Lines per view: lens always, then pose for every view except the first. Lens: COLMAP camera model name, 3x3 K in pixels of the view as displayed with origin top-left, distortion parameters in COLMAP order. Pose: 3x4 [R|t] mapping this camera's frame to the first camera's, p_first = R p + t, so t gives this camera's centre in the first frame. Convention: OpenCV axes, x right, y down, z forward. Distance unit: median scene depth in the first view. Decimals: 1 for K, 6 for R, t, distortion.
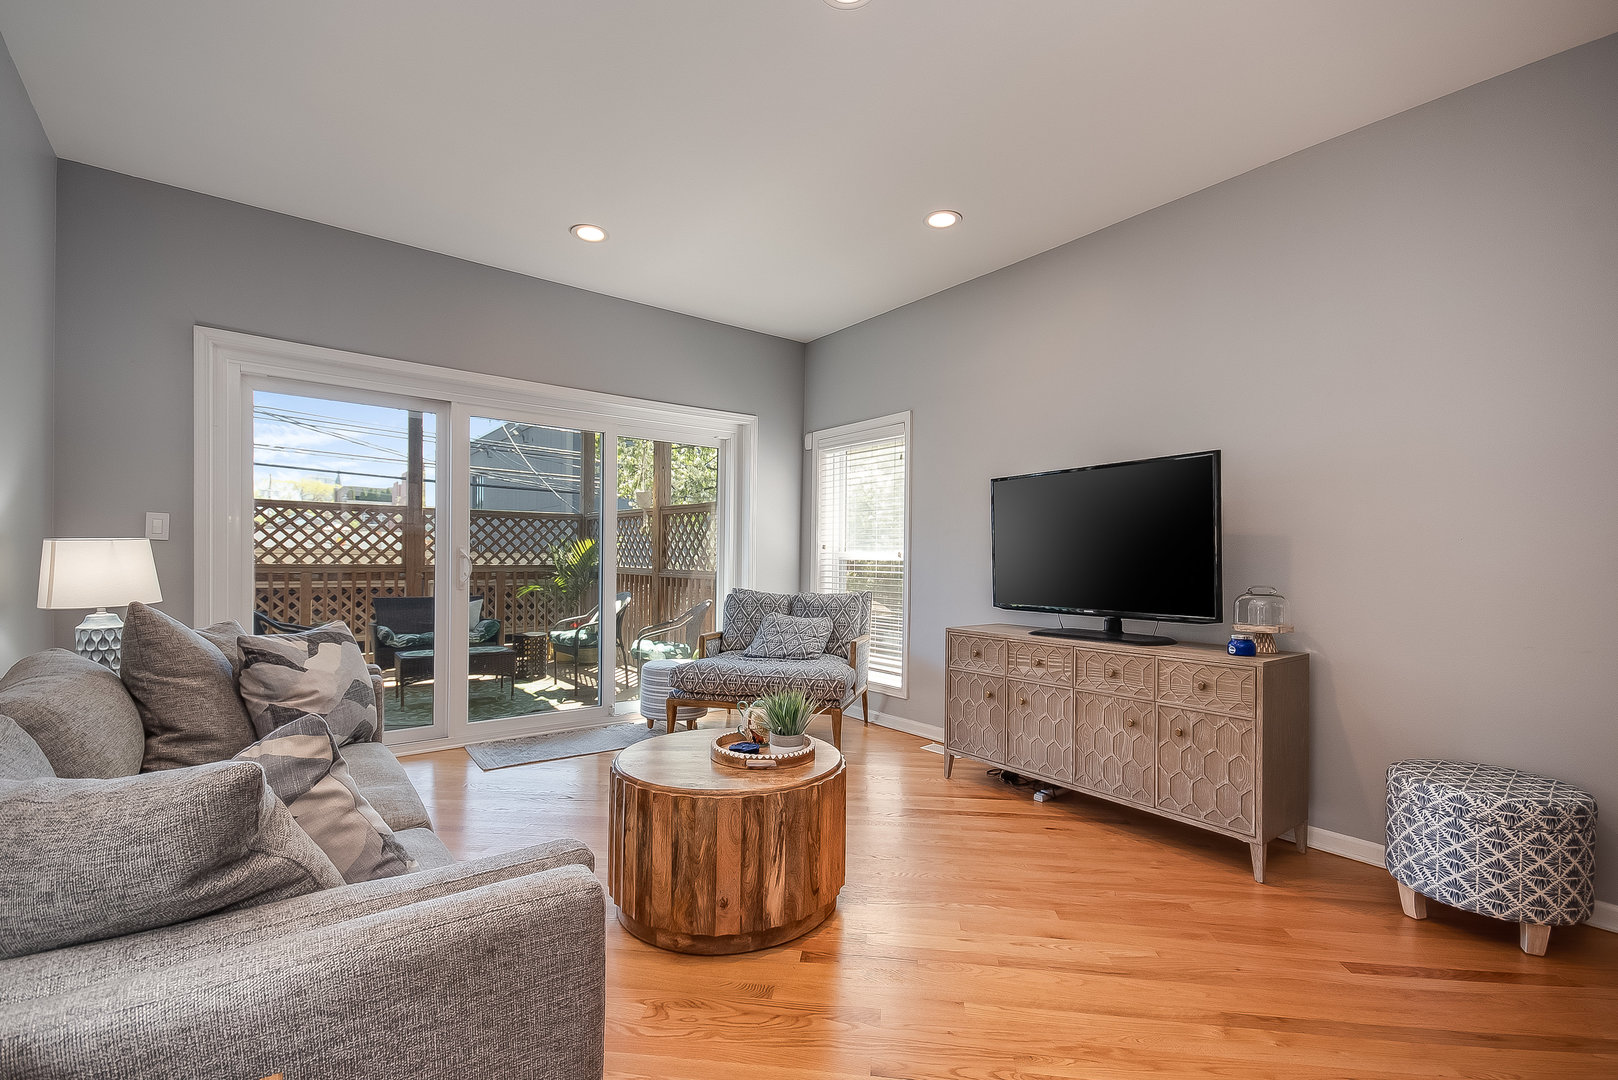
lens RADIAL K [[715.9, 0, 802.1], [0, 715.9, 553.7], [0, 0, 1]] dist [0.020881, 0.000117]
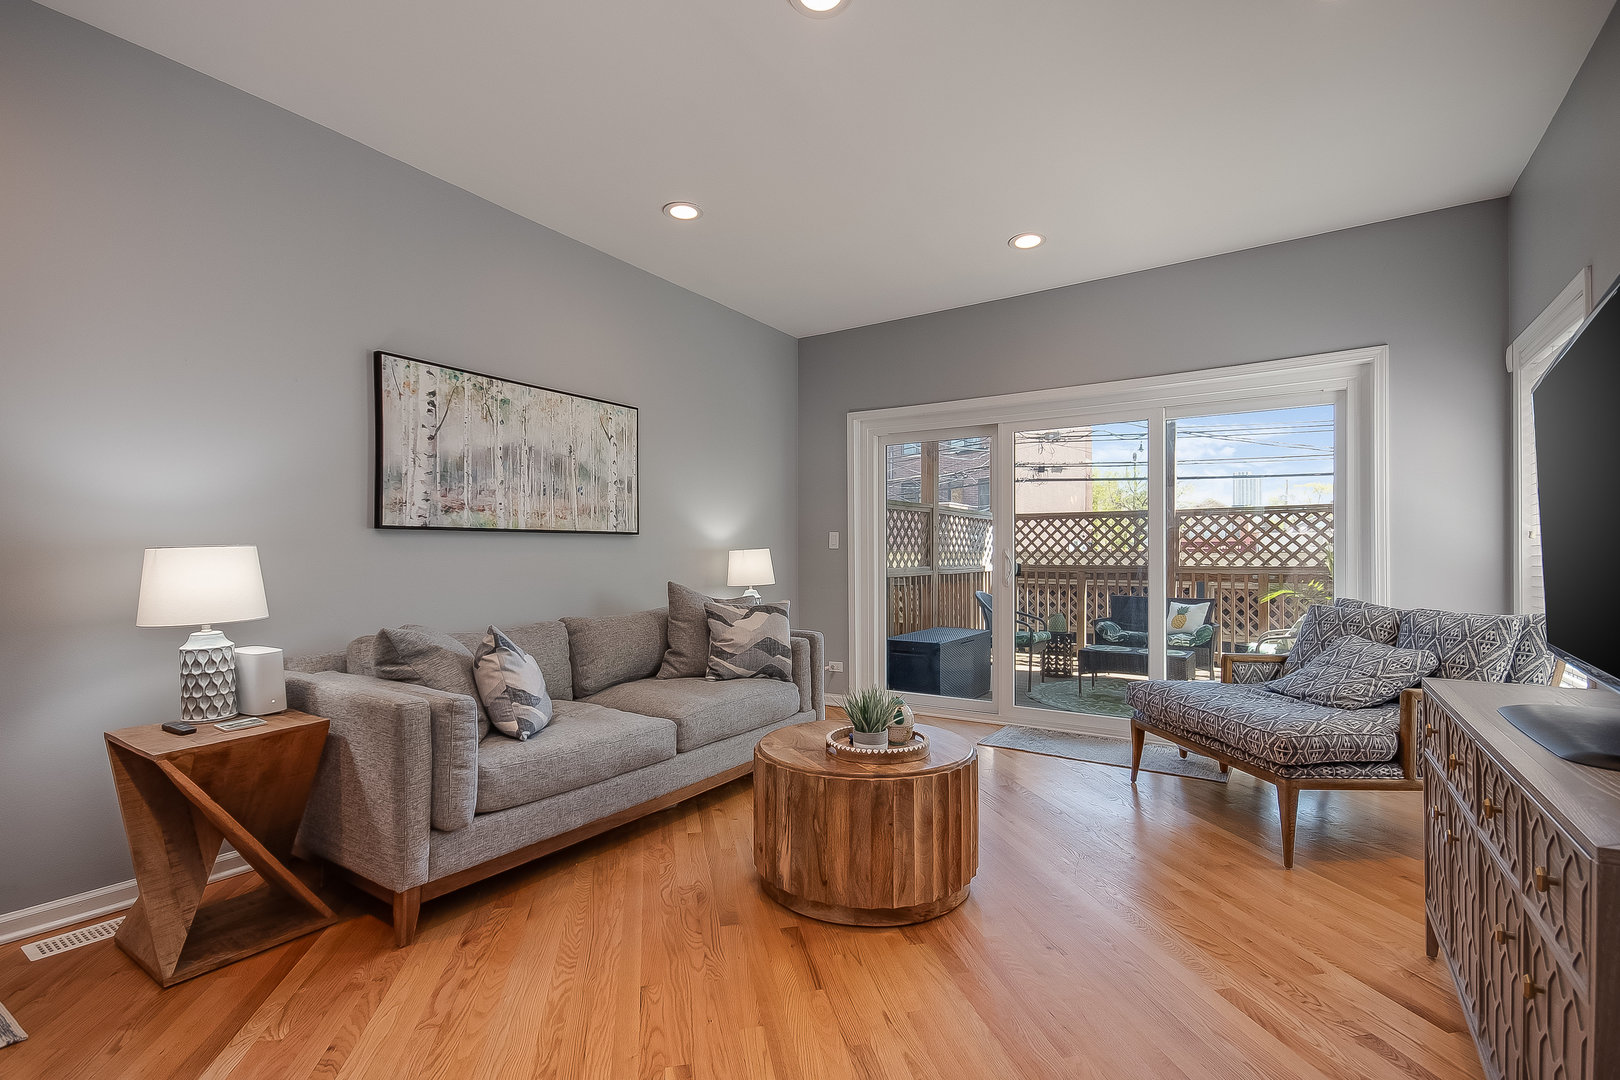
lens RADIAL K [[719.1, 0, 800.9], [0, 719.1, 537.4], [0, 0, 1]] dist [-0.005089, -0.000406]
pose [[0.339308, -0.037683, -0.939920, 0.270598], [0.011334, 0.999289, -0.035972, 0.006173], [0.940607, 0.001552, 0.339494, 0.174471]]
